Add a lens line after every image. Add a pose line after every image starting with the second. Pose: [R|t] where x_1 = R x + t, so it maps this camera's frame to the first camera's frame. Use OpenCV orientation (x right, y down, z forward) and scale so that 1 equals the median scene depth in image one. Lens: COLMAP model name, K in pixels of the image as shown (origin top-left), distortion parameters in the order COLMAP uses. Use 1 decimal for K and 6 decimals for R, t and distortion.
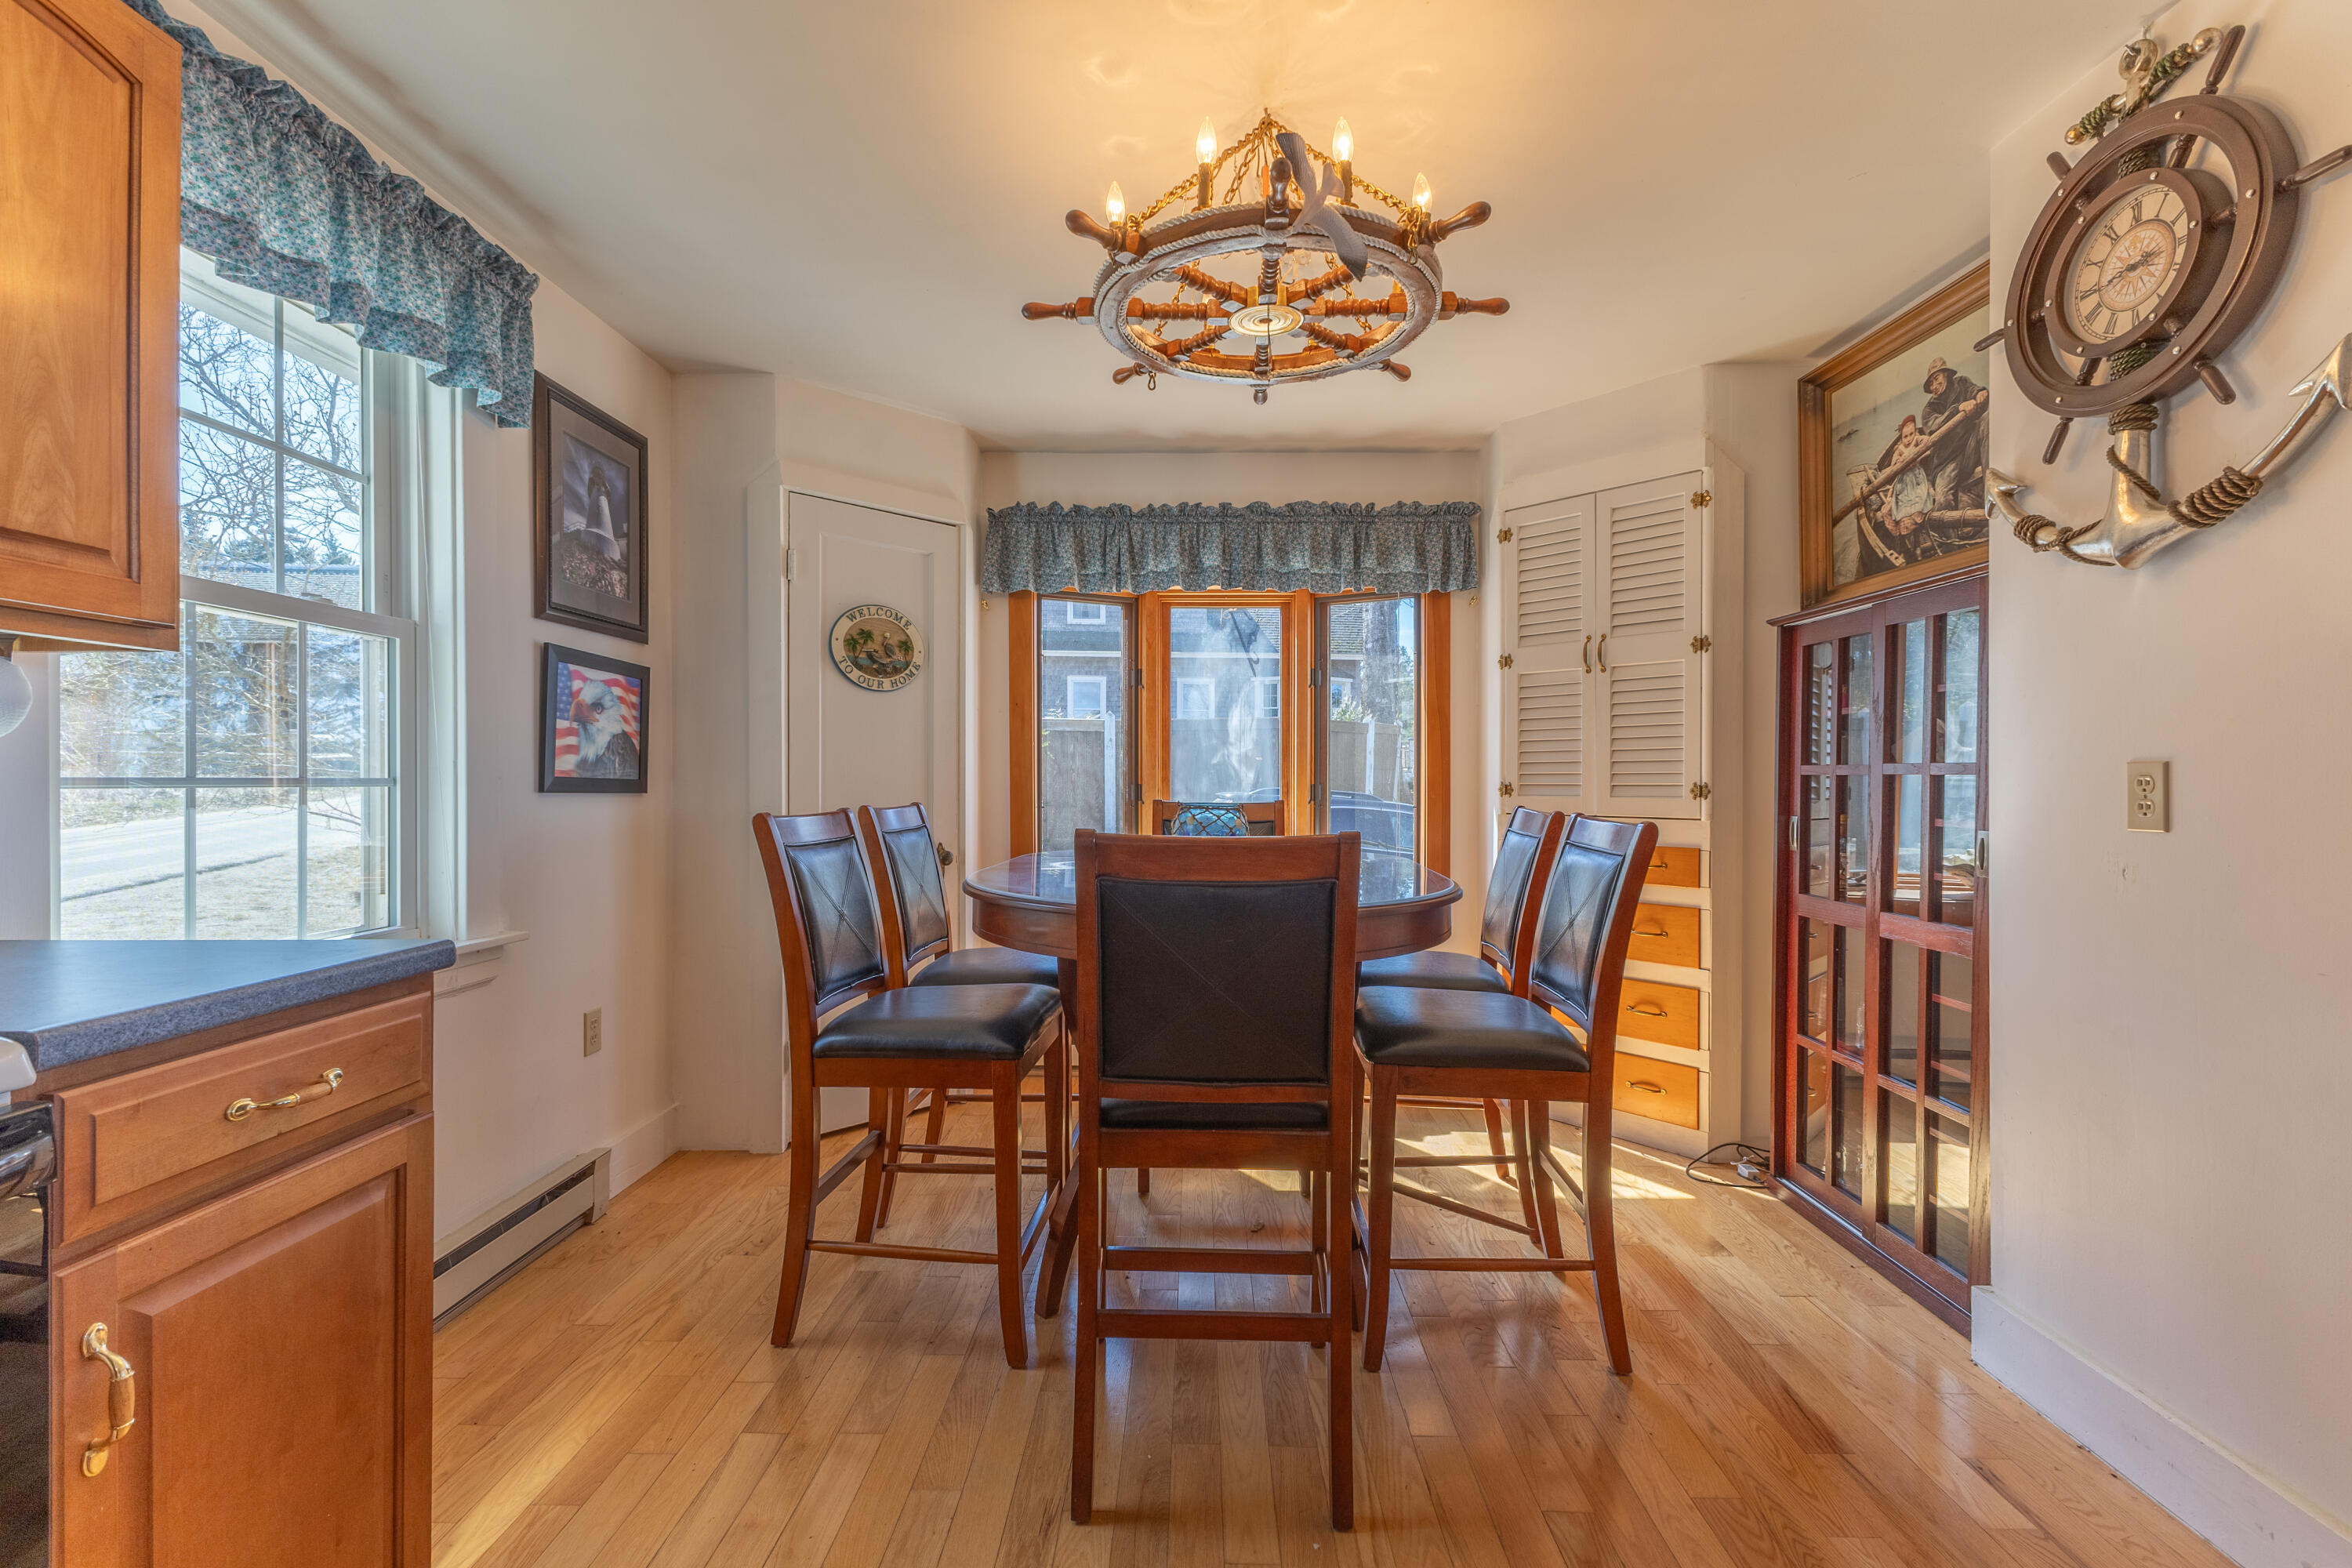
lens RADIAL K [[1007.4, 0, 1173.5], [0, 1007.4, 778.1], [0, 0, 1]] dist [-0.000696, -0.000043]
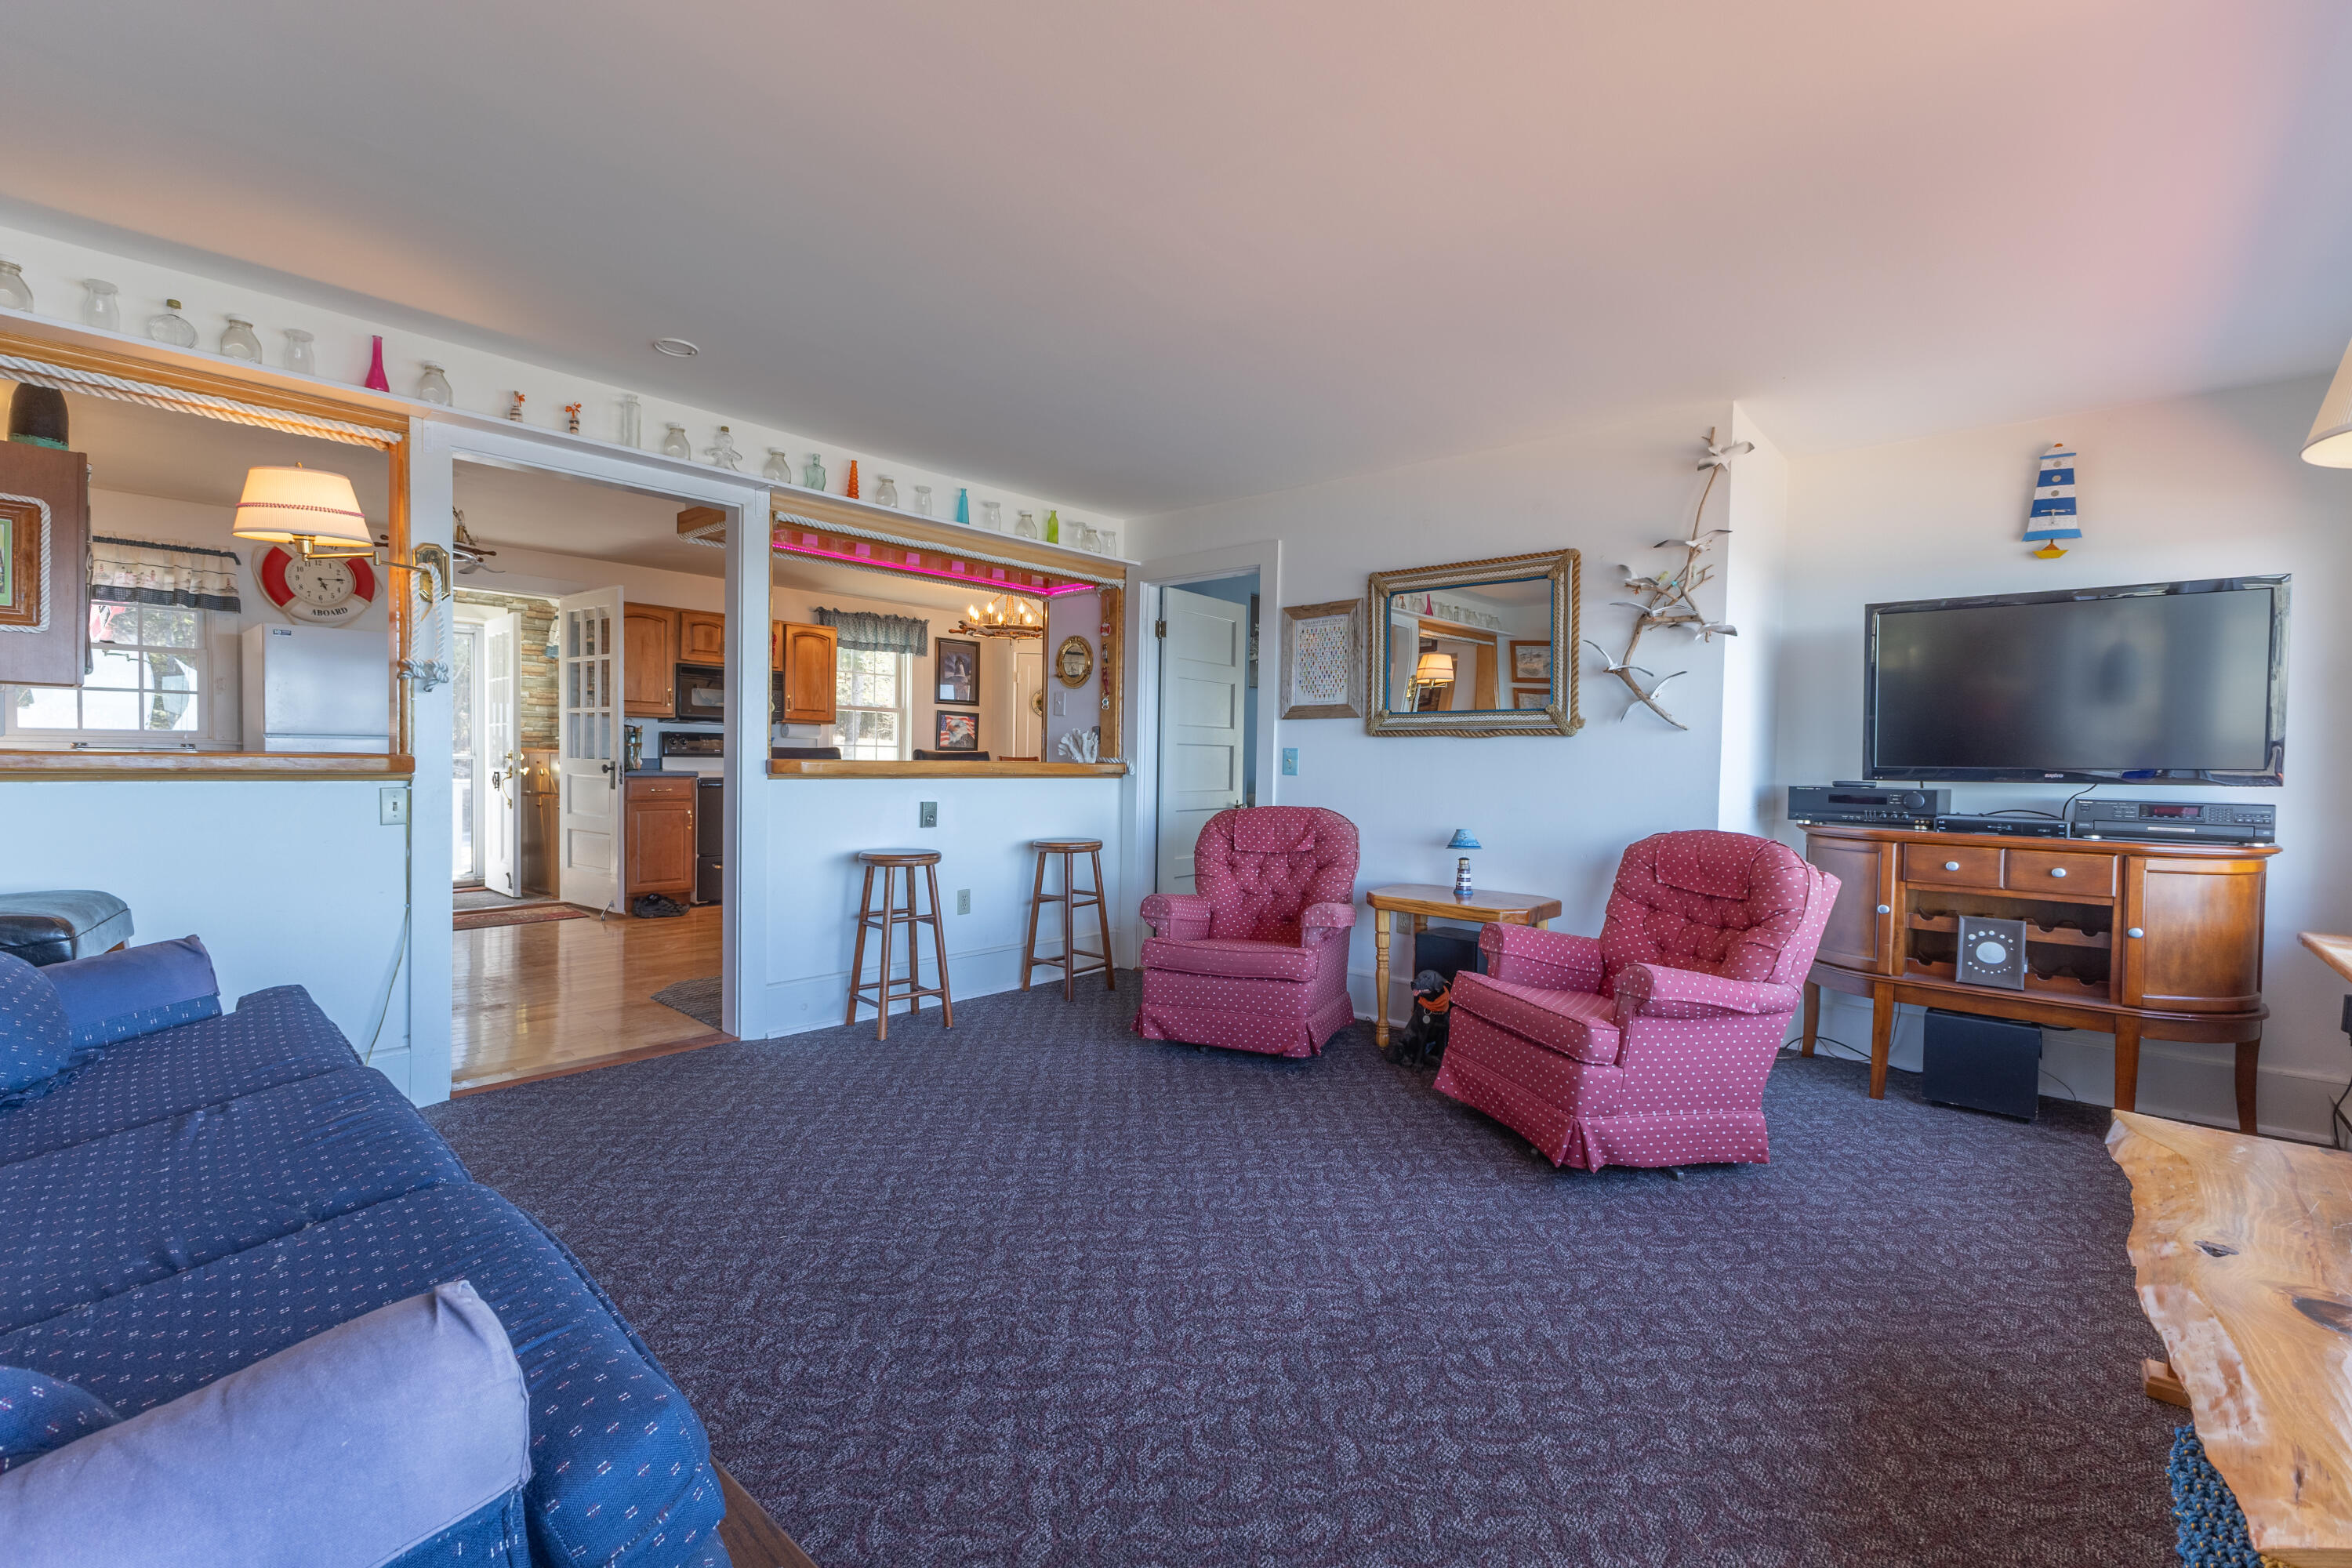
lens RADIAL K [[1007.4, 0, 1169.2], [0, 1007.4, 776.5], [0, 0, 1]] dist [-0.000696, -0.000043]
pose [[0.768571, 0.012602, -0.639640, 2.229540], [-0.005922, 0.999903, 0.012584, 0.053478], [0.639737, -0.005884, 0.768572, -1.212446]]
